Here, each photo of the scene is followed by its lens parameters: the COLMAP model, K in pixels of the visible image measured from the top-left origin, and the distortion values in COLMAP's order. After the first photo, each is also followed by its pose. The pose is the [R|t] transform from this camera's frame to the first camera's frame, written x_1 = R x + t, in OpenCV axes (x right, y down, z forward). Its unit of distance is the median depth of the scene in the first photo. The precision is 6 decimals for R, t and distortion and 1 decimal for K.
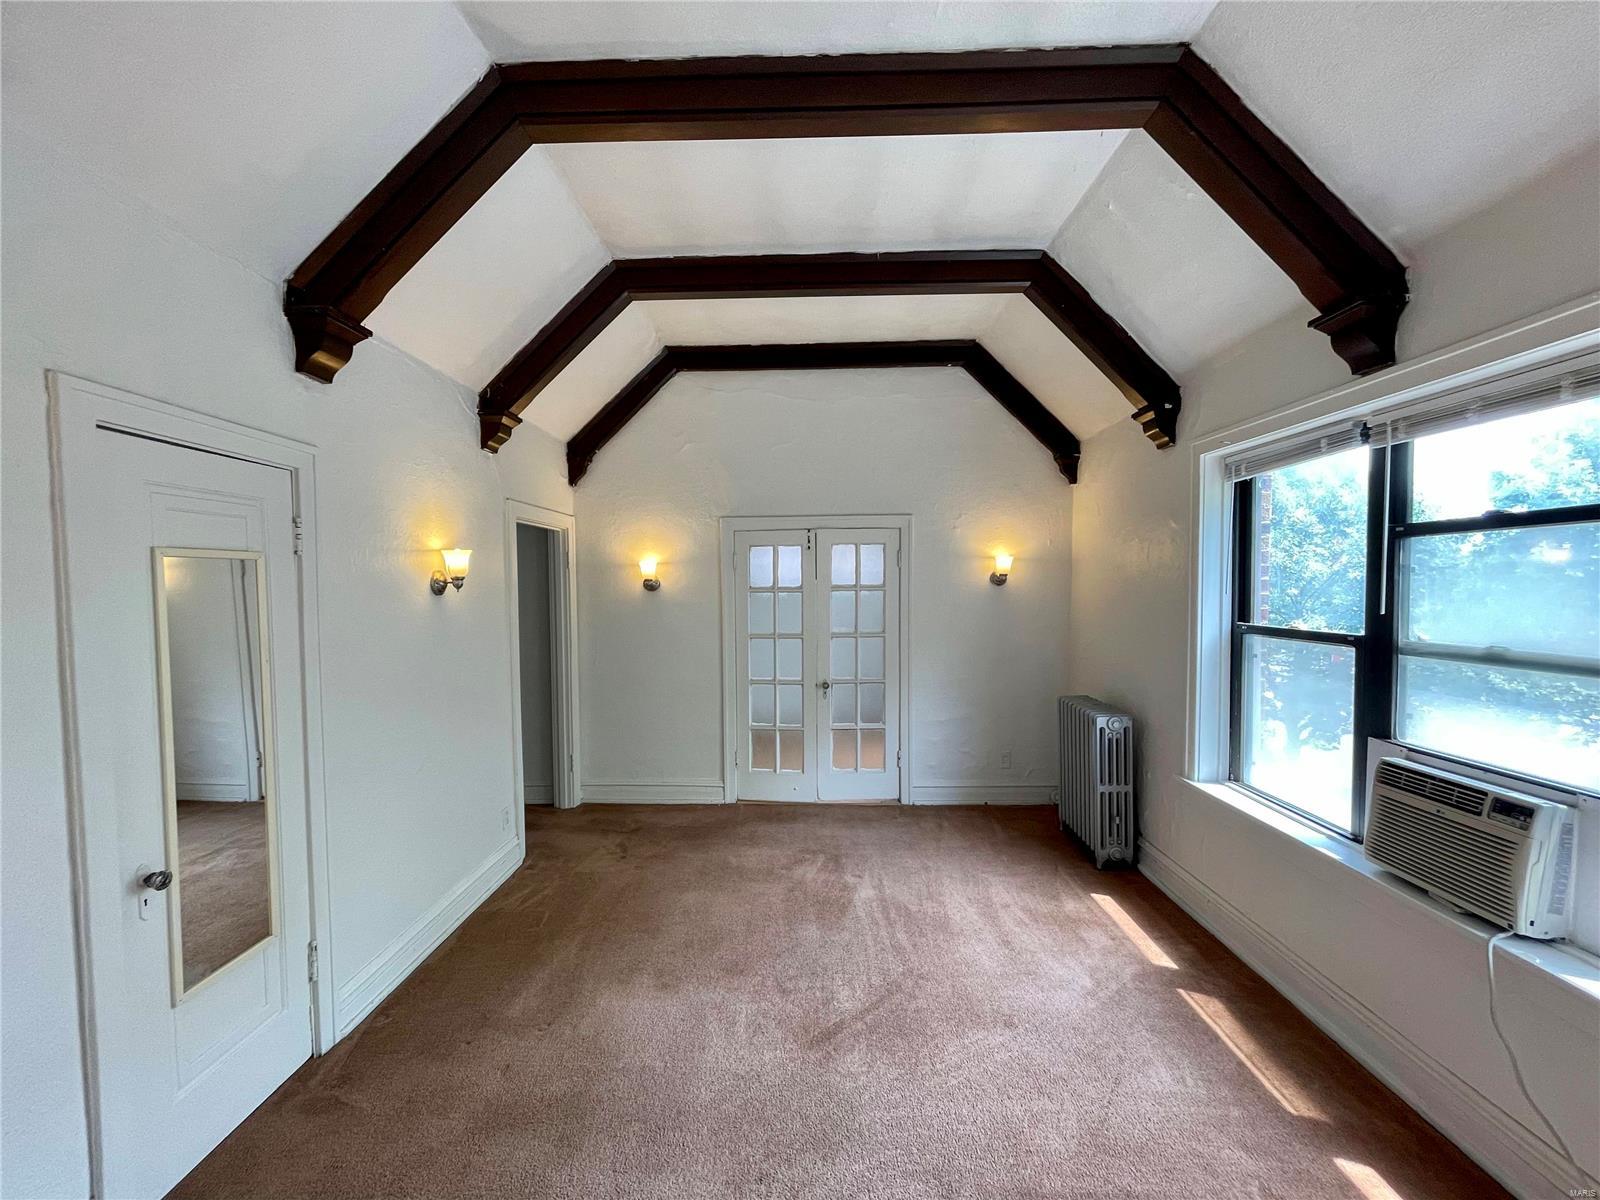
lens RADIAL K [[650.7, 0, 791.0], [0, 650.7, 604.9], [0, 0, 1]] dist [0.001711, -0.001394]
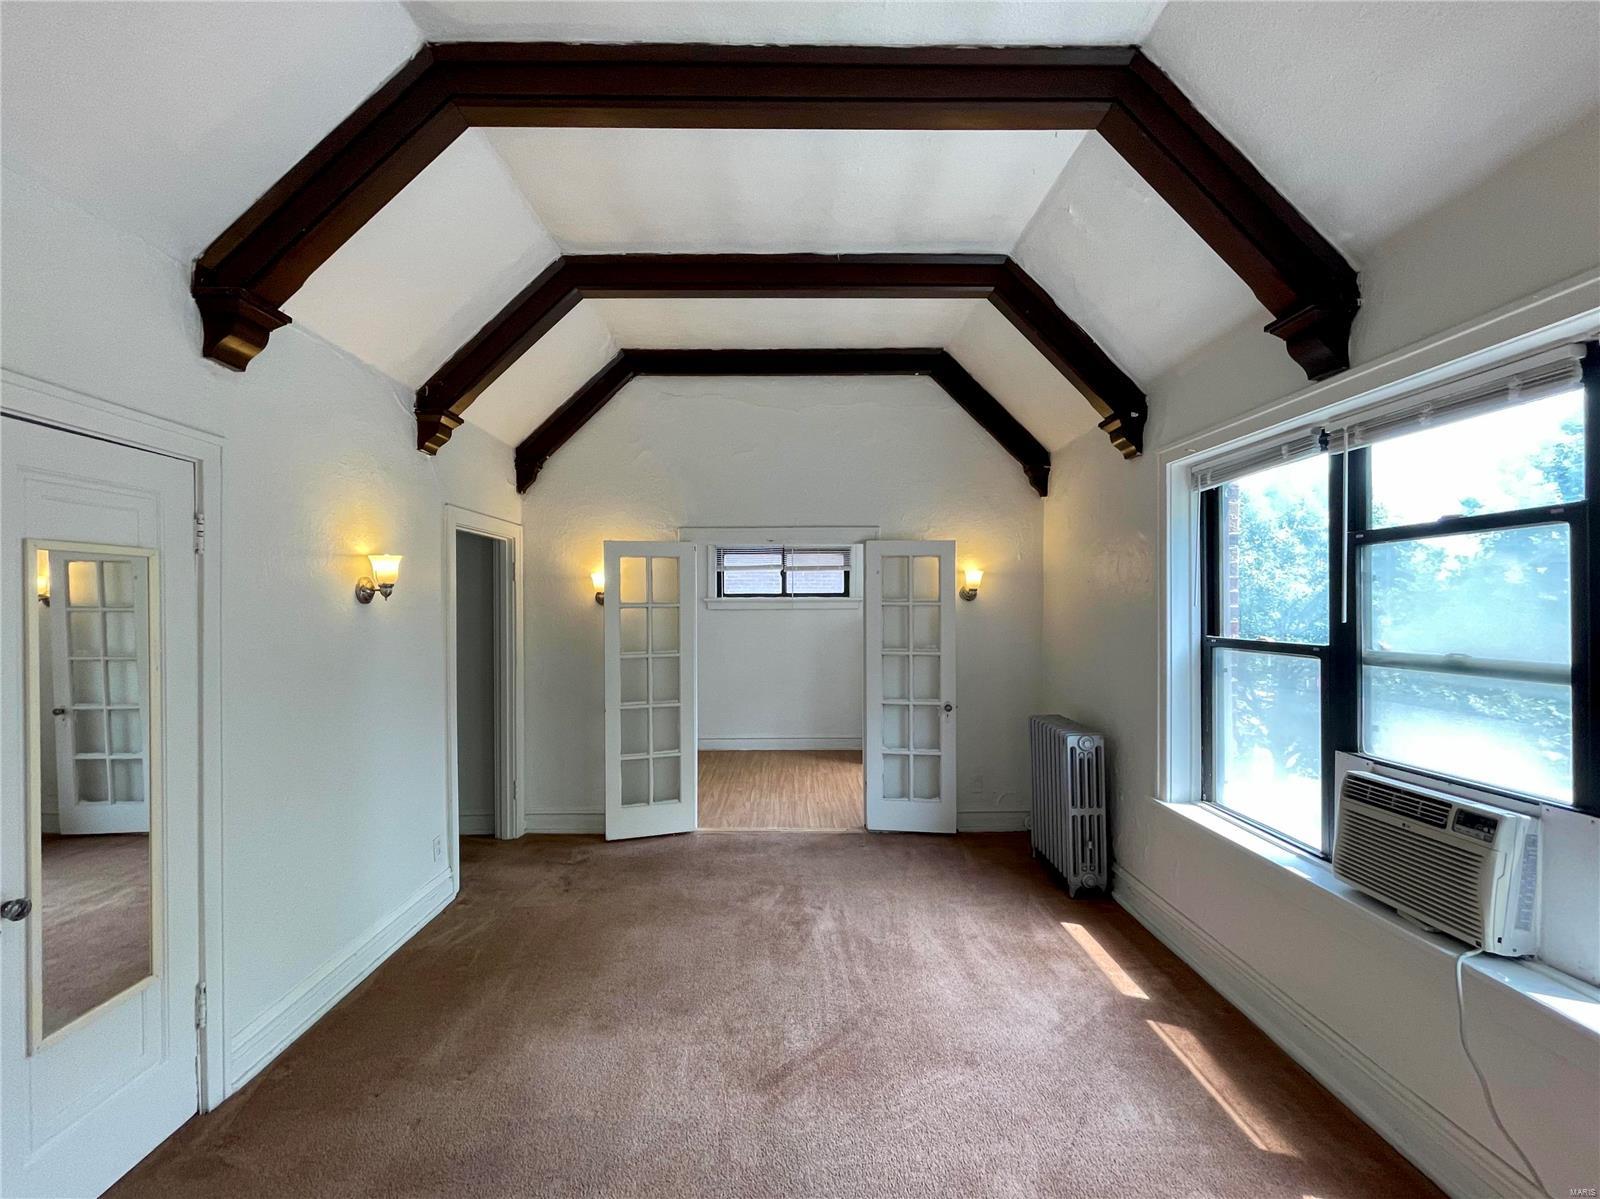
lens RADIAL K [[681.2, 0, 791.1], [0, 681.2, 604.0], [0, 0, 1]] dist [0.002146, -0.001815]
pose [[0.999330, 0.004568, 0.036317, 0.035279], [-0.003210, 0.999297, -0.037346, 0.022521], [-0.036462, 0.037204, 0.998642, 0.008658]]
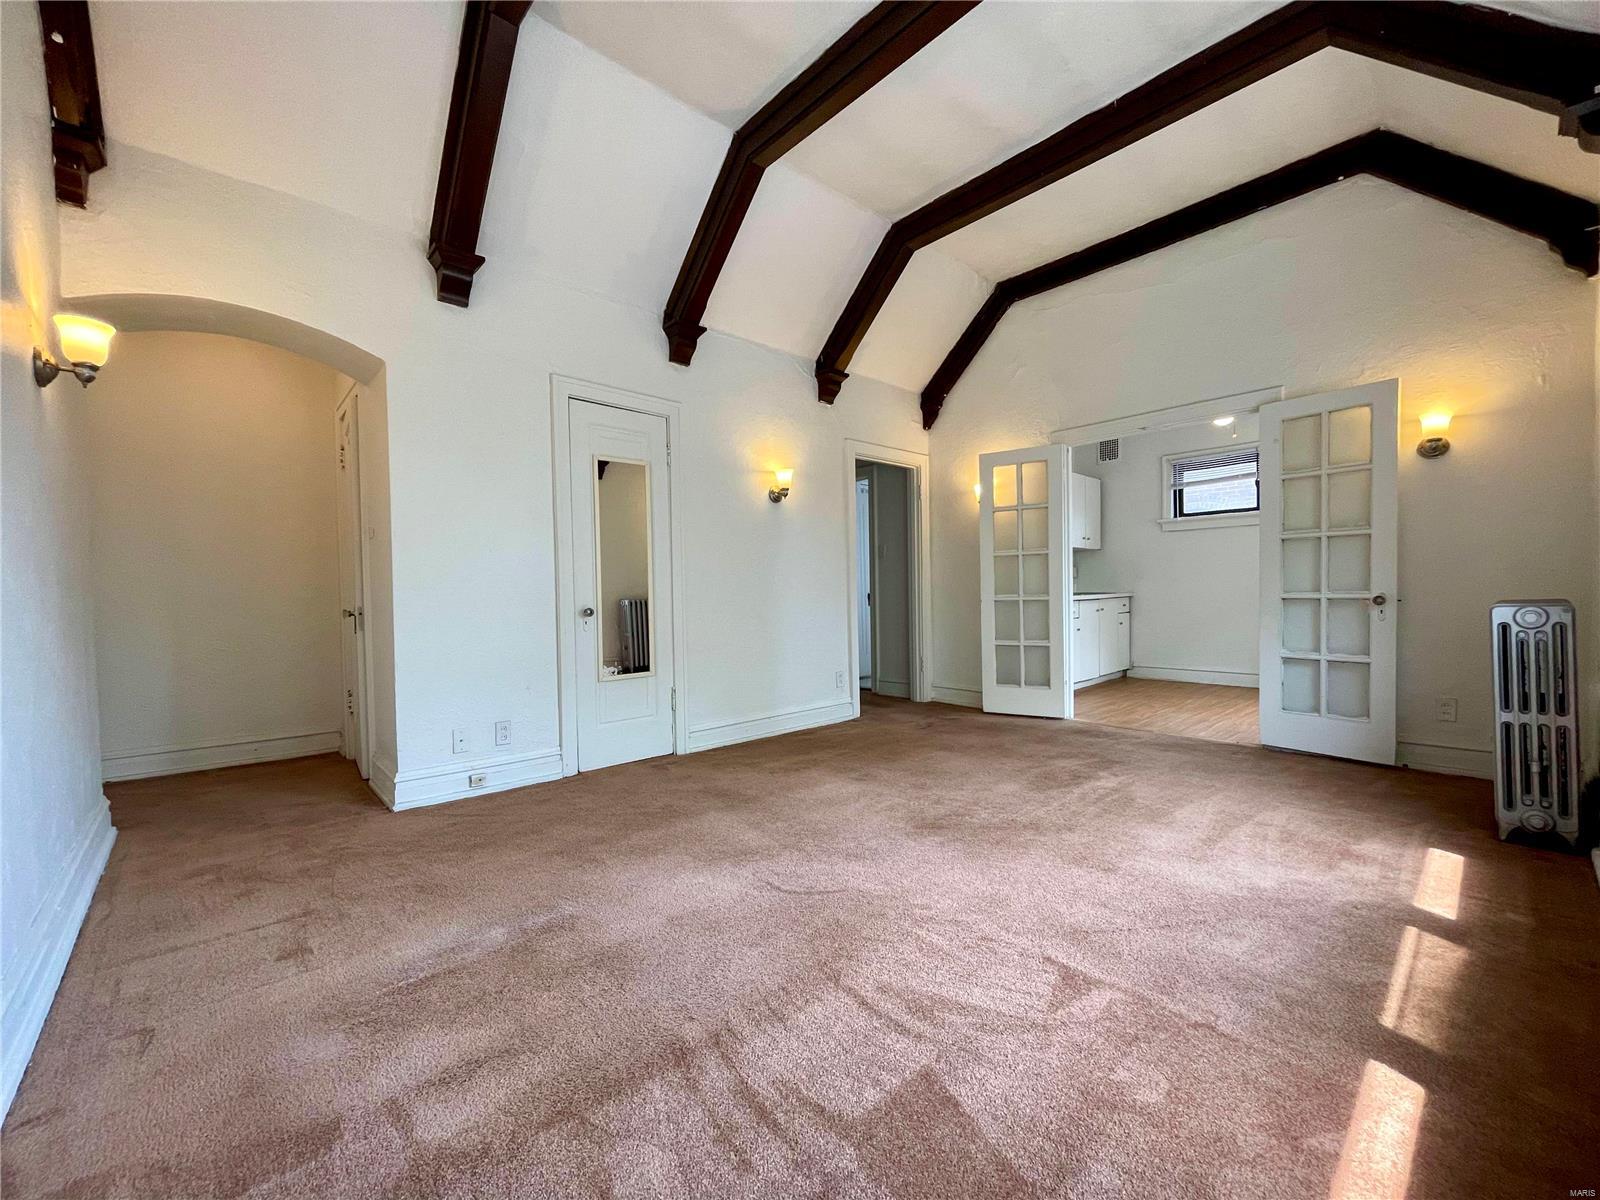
lens RADIAL K [[650.7, 0, 791.1], [0, 650.7, 604.7], [0, 0, 1]] dist [0.001711, -0.001394]
pose [[0.684915, 0.009570, -0.728560, 0.620959], [-0.016697, 0.999857, -0.002563, 0.245877], [0.728432, 0.013920, 0.684977, 0.027174]]
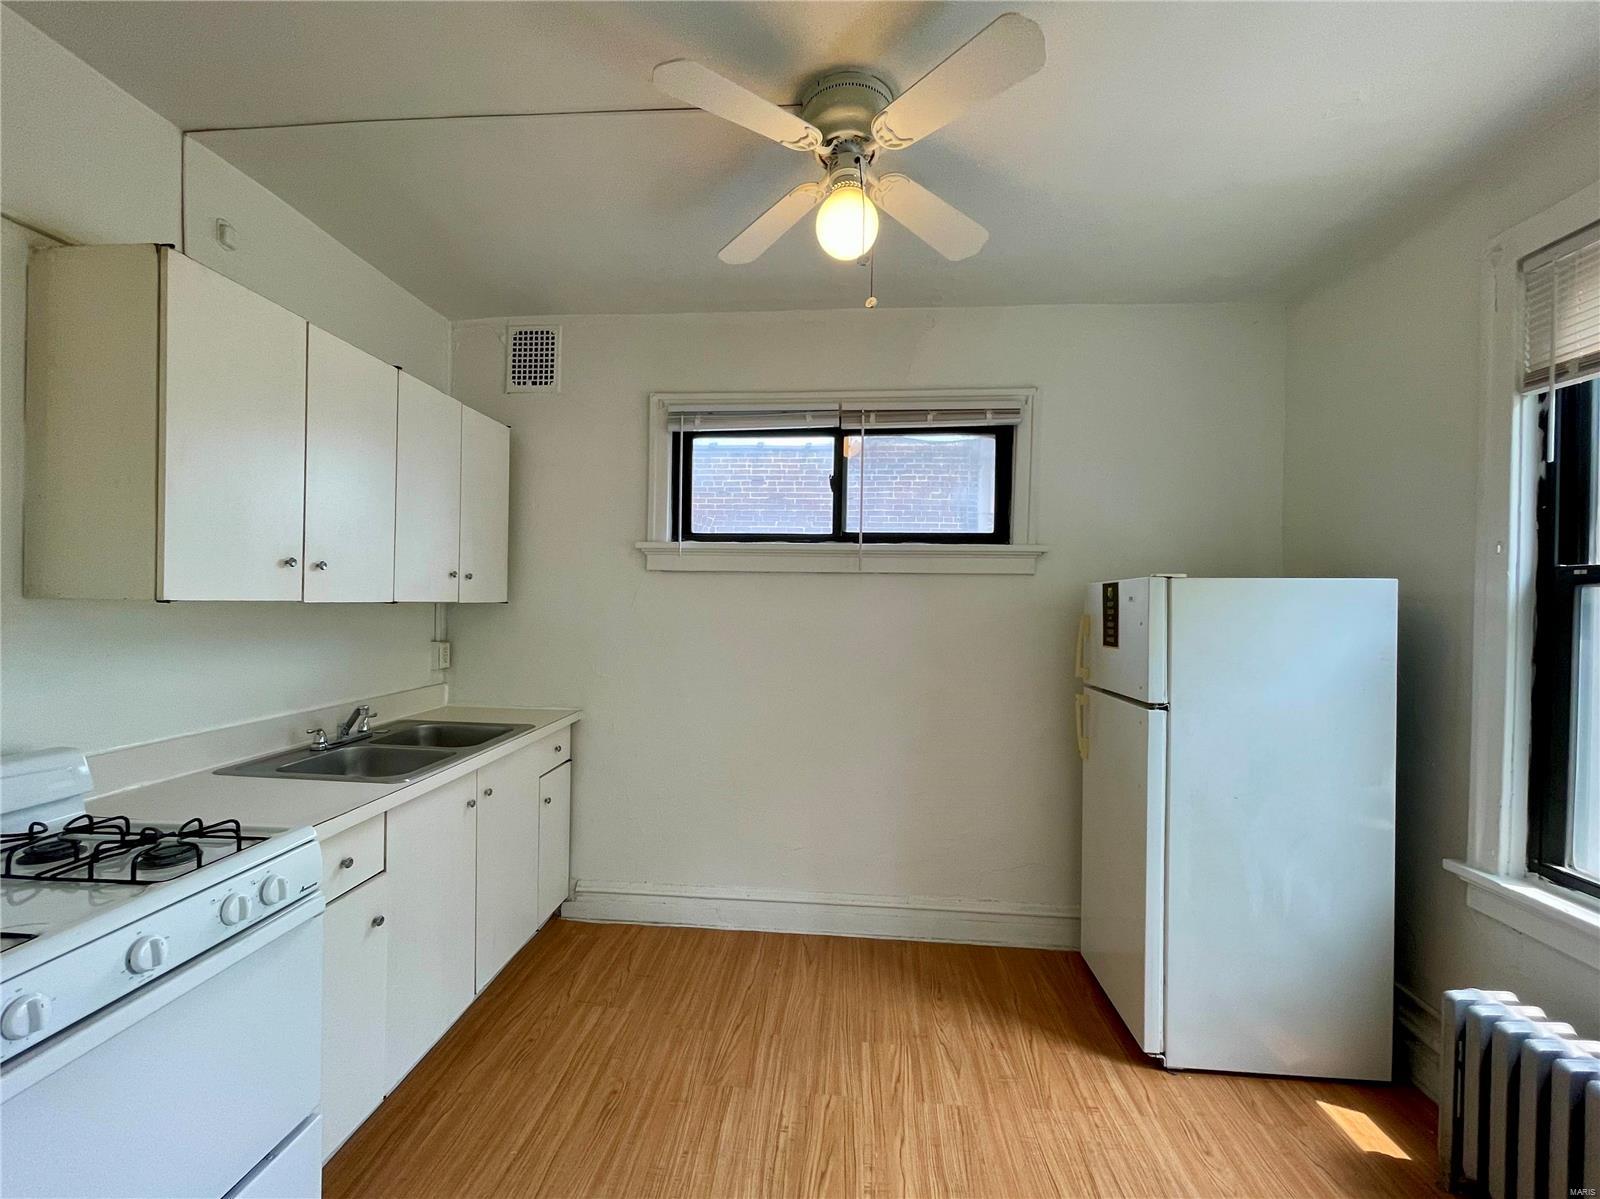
lens RADIAL K [[650.7, 0, 792.2], [0, 650.7, 601.1], [0, 0, 1]] dist [0.001711, -0.001394]
pose [[0.997996, 0.023845, -0.058616, 0.093889], [-0.025815, 0.999119, -0.033089, 0.021374], [0.057776, 0.034536, 0.997732, 1.669387]]
